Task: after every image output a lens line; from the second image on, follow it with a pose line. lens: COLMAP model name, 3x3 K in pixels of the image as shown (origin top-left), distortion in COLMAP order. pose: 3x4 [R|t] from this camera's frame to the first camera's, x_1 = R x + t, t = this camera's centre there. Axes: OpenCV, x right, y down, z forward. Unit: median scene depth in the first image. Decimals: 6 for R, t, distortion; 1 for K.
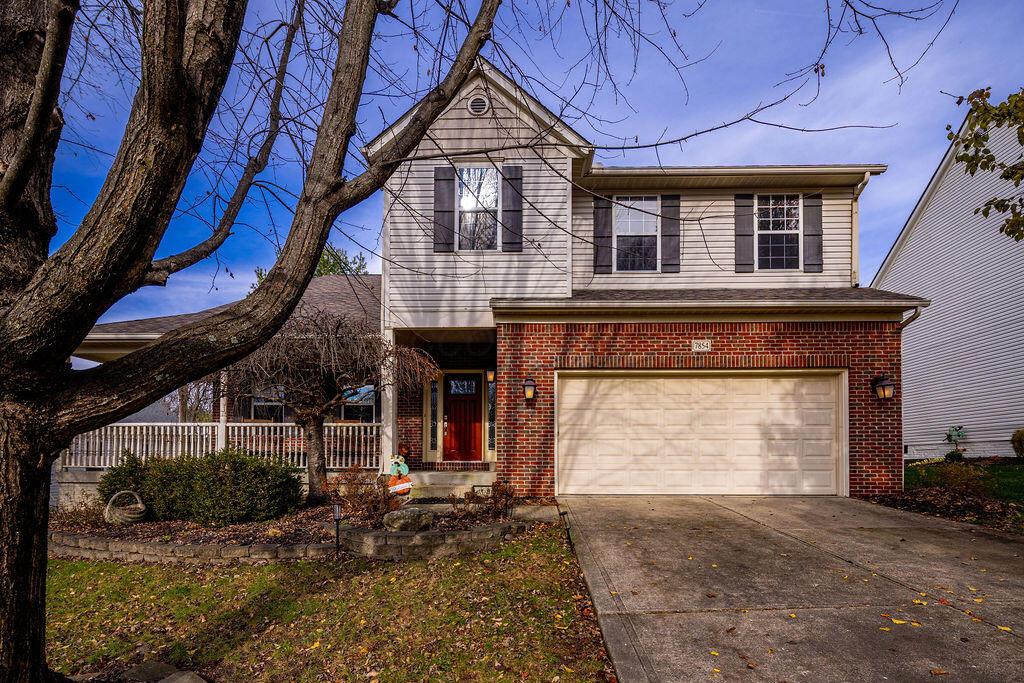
lens RADIAL K [[498.4, 0, 510.1], [0, 498.4, 454.7], [0, 0, 1]] dist [0.000240, -0.000108]
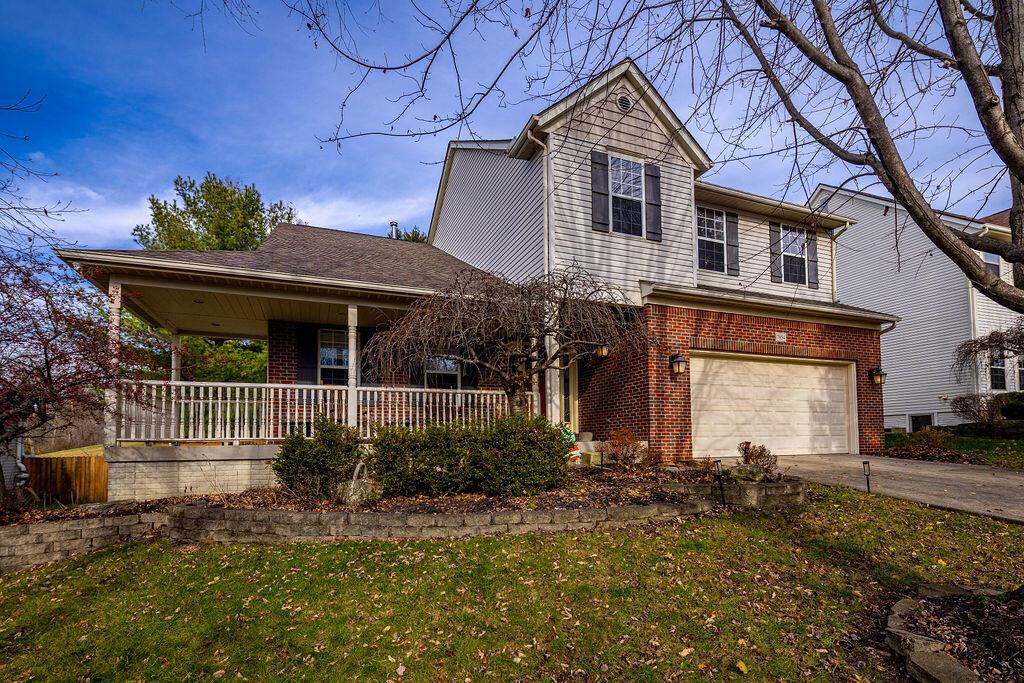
lens RADIAL K [[497.6, 0, 514.7], [0, 497.6, 422.3], [0, 0, 1]] dist [0.001079, 0.000018]
pose [[0.915586, 0.003844, 0.402105, -0.723938], [0.007995, 0.999583, -0.027759, 0.026031], [-0.402043, 0.028630, 0.915173, 0.119340]]
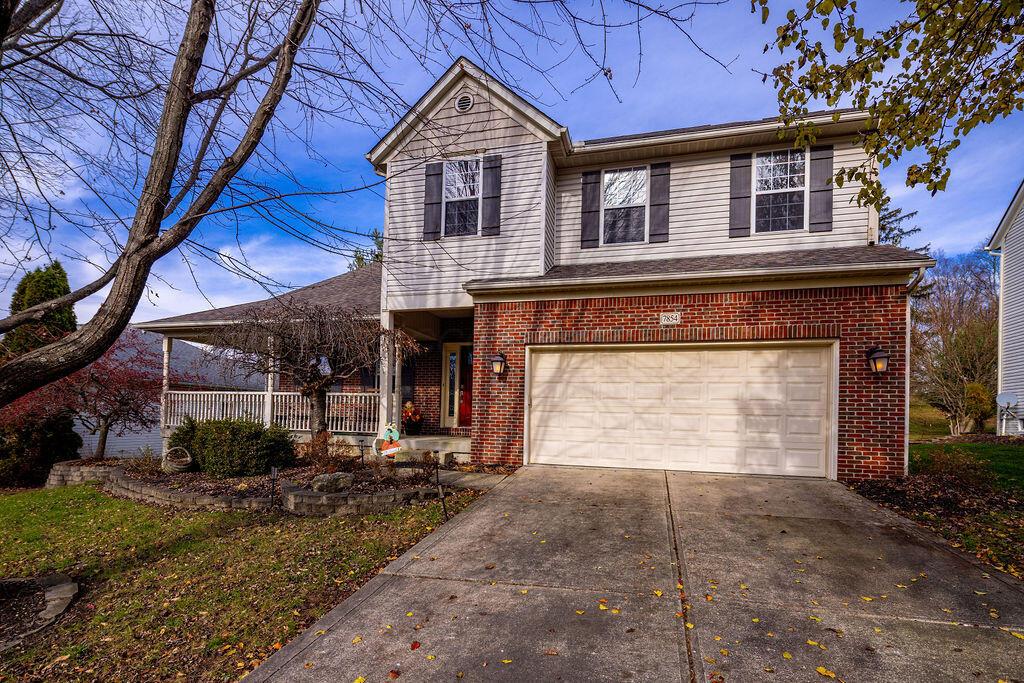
lens RADIAL K [[498.6, 0, 511.8], [0, 498.6, 413.4], [0, 0, 1]] dist [0.000996, 0.000021]
pose [[0.967559, 0.018220, -0.251988, 0.325034], [-0.017903, 0.999833, 0.003550, -0.029085], [0.252010, 0.001076, 0.967724, -0.027123]]
